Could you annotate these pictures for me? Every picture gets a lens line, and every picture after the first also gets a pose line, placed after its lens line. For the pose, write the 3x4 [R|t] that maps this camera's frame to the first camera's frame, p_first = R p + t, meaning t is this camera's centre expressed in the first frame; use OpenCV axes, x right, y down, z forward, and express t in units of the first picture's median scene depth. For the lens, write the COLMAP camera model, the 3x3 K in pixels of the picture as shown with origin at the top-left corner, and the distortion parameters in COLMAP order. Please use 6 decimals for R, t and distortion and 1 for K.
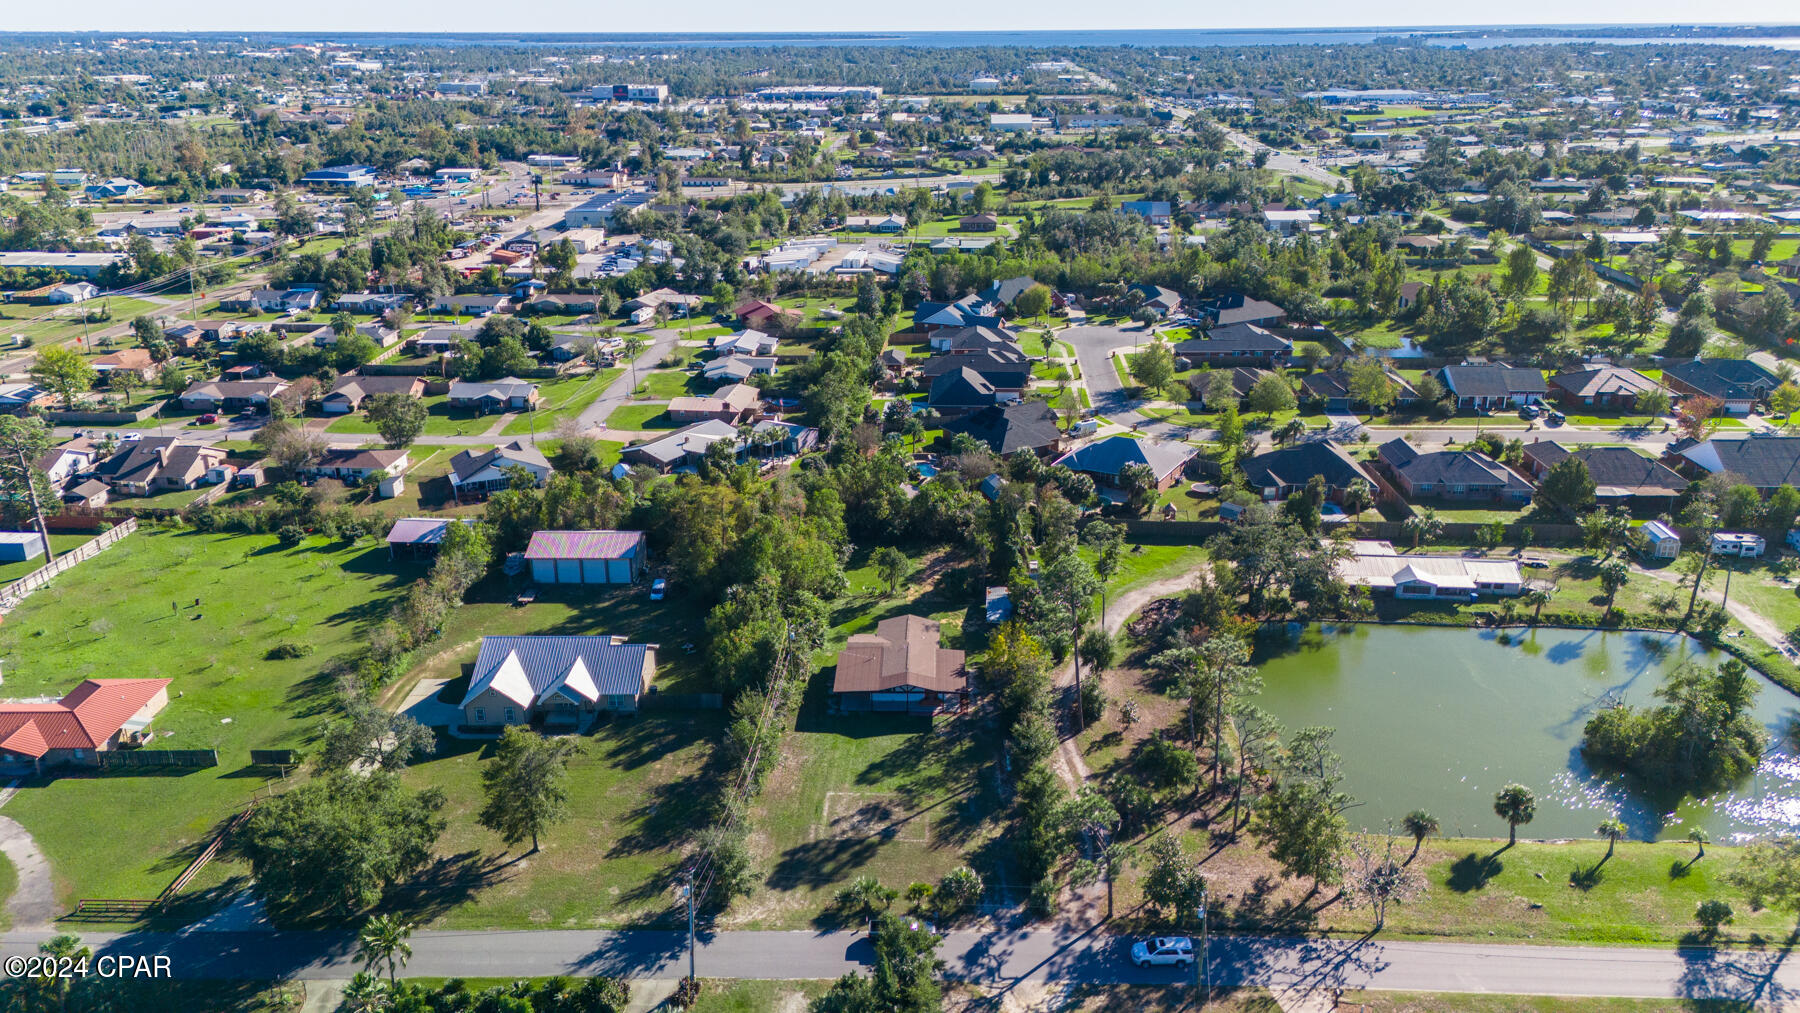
lens RADIAL K [[1308.4, 0, 900.0], [0, 1308.4, 506.5], [0, 0, 1]] dist [0.090873, -0.110354]
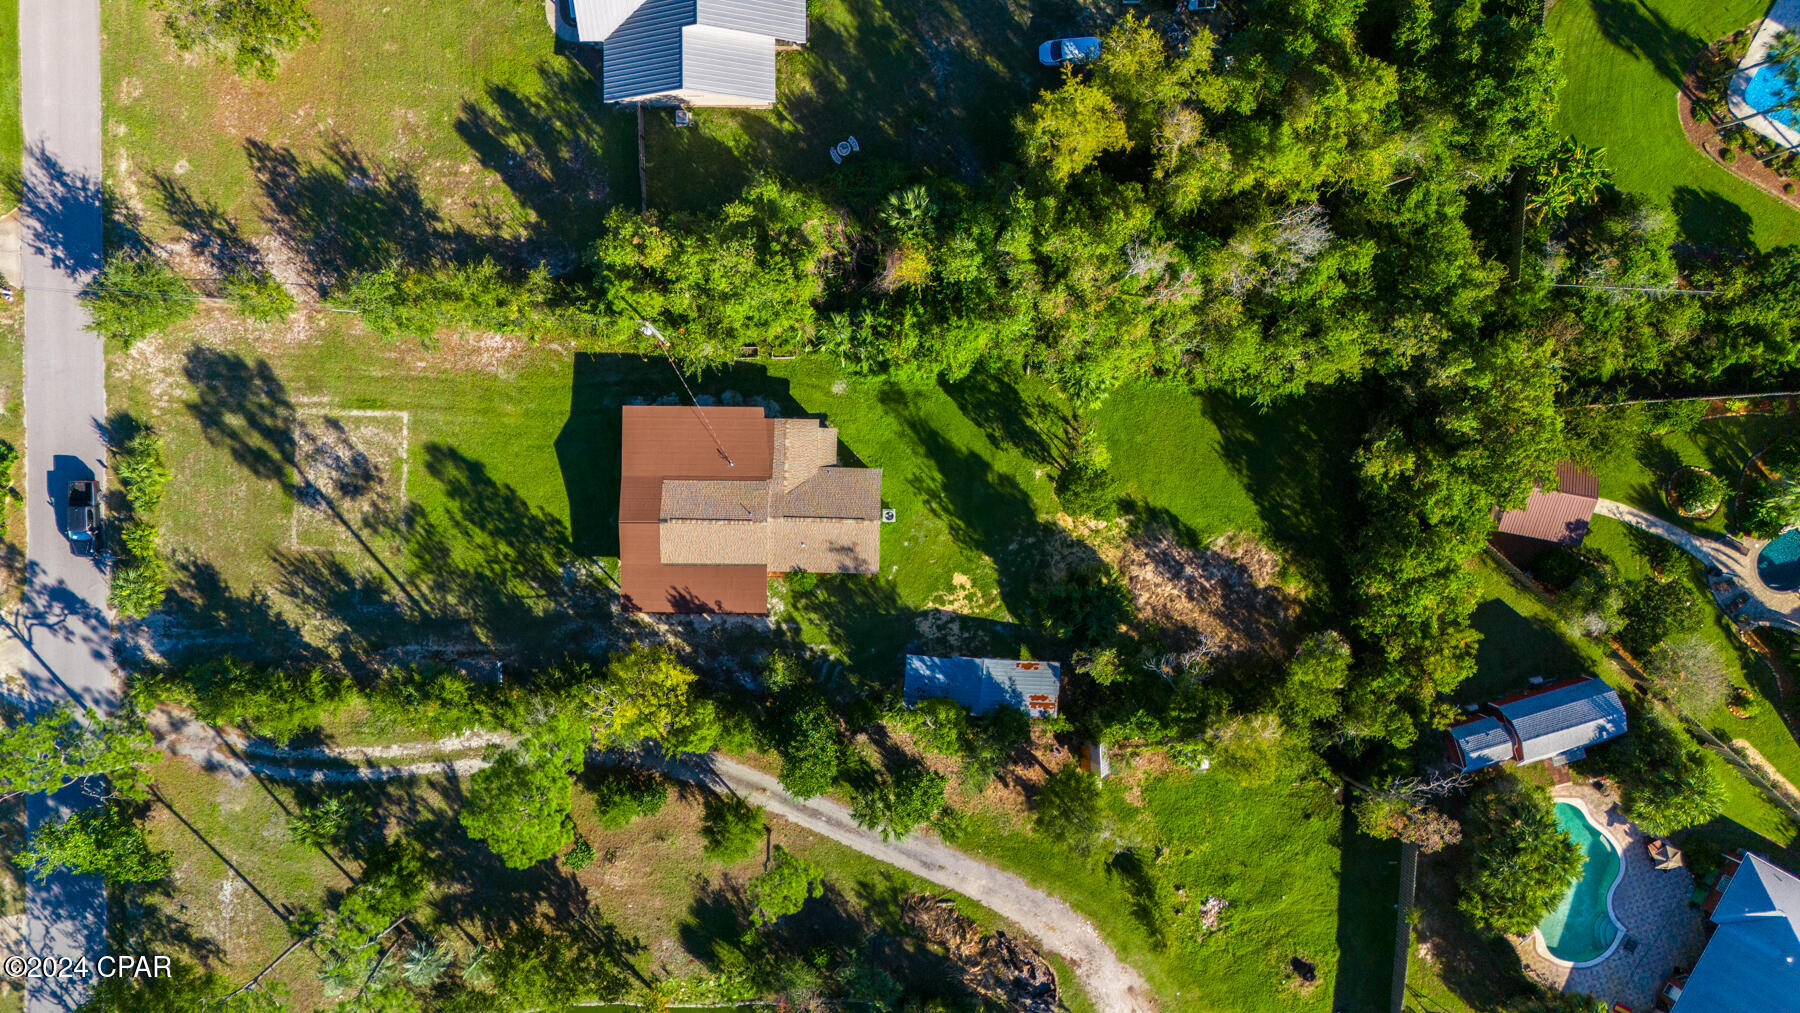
lens RADIAL K [[1308.4, 0, 900.0], [0, 1308.4, 506.5], [0, 0, 1]] dist [0.090873, -0.110354]
pose [[0.018265, 0.999718, 0.015192, -0.009257], [-0.327140, -0.008383, 0.944939, -0.682807], [0.944799, -0.022230, 0.326895, 1.216079]]
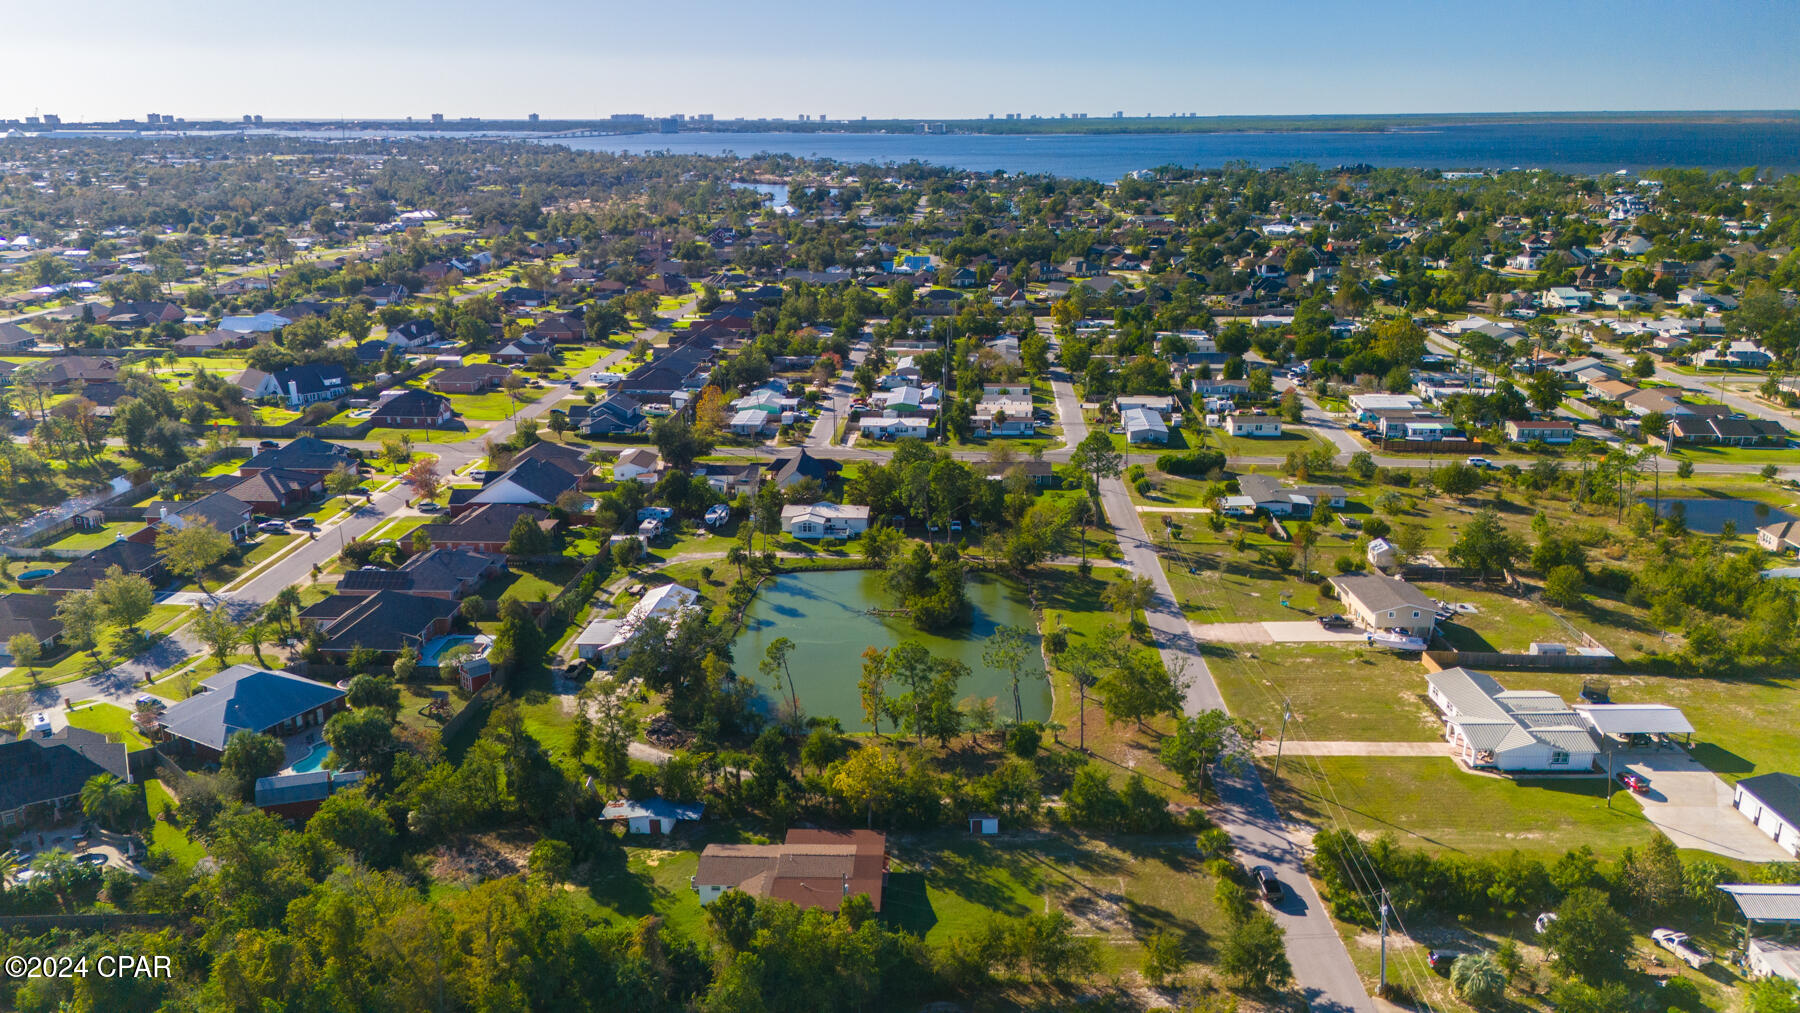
lens RADIAL K [[1308.4, 0, 900.0], [0, 1308.4, 506.5], [0, 0, 1]] dist [0.090873, -0.110354]
pose [[0.003860, -0.278017, 0.960569, -1.070862], [0.340681, 0.903478, 0.260124, -0.423317], [-0.940171, 0.326243, 0.098202, 1.081647]]
